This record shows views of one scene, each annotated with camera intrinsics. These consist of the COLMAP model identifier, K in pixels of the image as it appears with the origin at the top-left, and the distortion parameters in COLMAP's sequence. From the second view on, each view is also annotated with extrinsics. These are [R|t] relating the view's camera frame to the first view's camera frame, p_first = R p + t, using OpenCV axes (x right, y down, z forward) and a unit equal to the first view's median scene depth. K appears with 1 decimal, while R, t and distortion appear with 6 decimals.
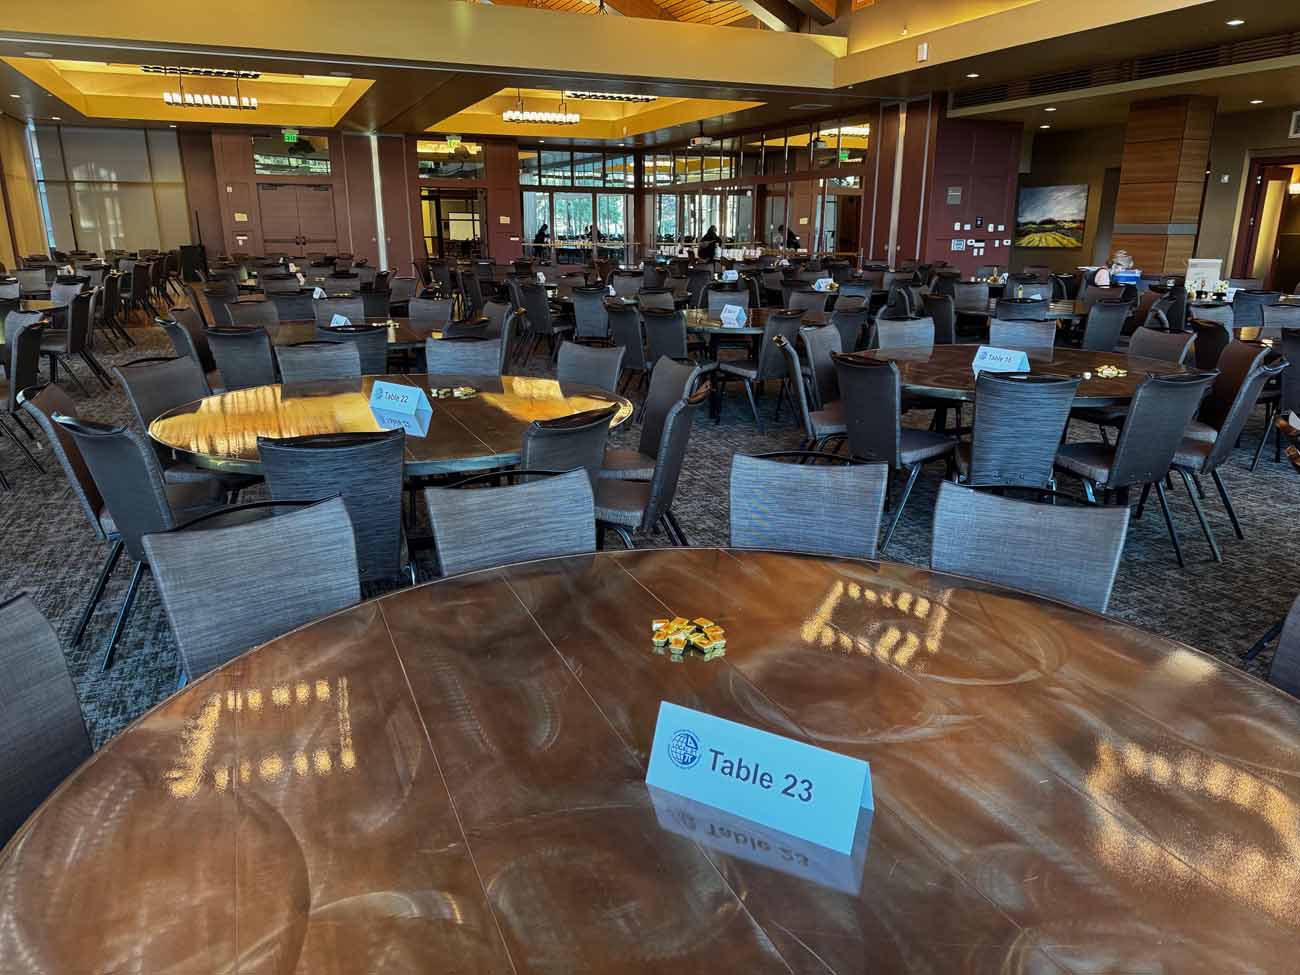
lens RADIAL K [[911.4, 0, 659.8], [0, 911.4, 497.6], [0, 0, 1]] dist [-0.023671, -0.003086]
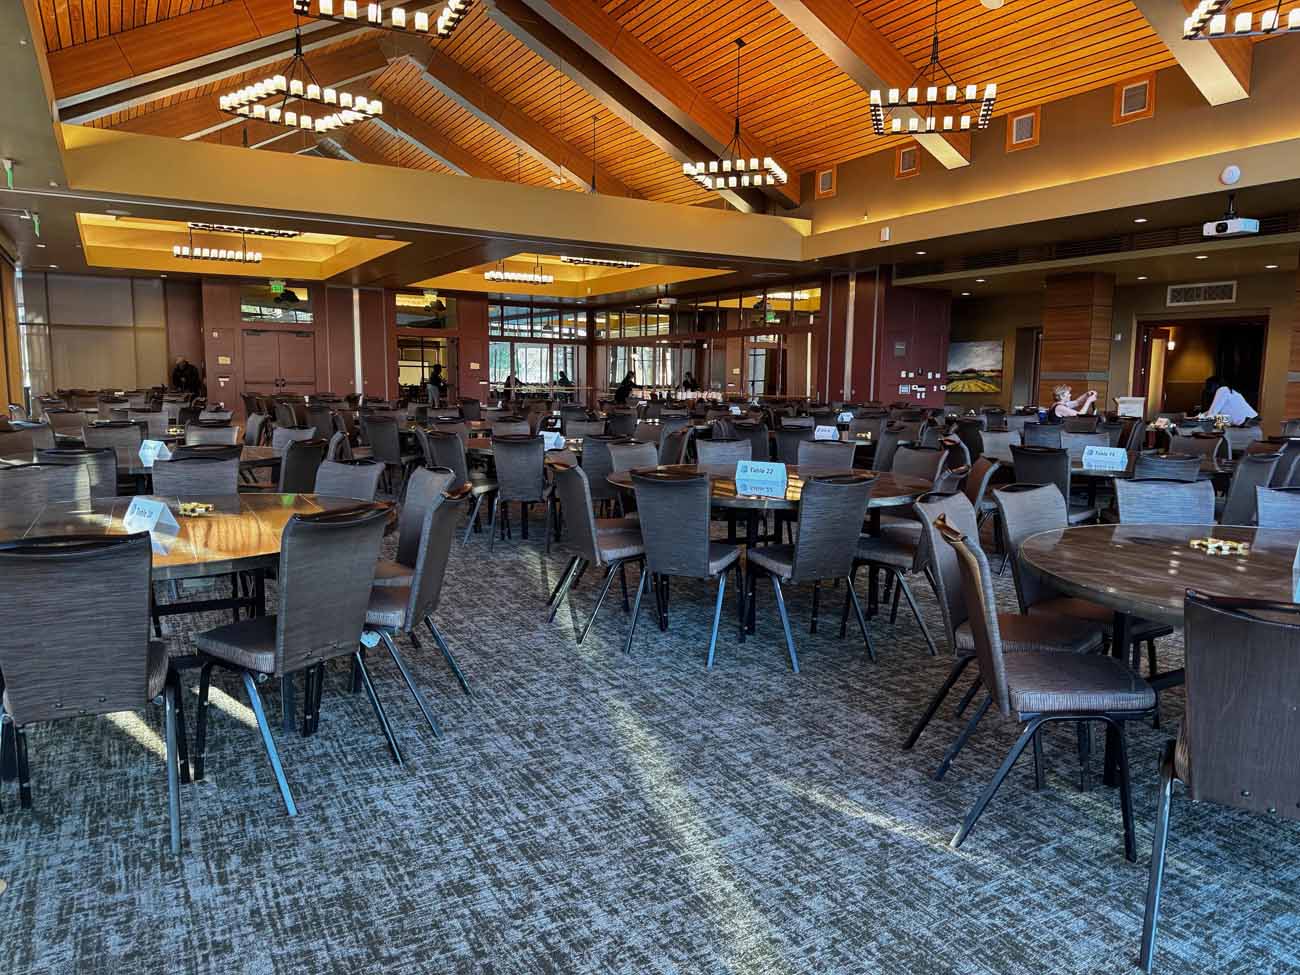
lens RADIAL K [[911.4, 0, 638.6], [0, 911.4, 488.5], [0, 0, 1]] dist [-0.023671, -0.003086]
pose [[0.992204, -0.005260, 0.124514, -0.128387], [0.026389, 0.985321, -0.168659, 0.029165], [-0.121799, 0.170630, 0.977778, -0.067227]]
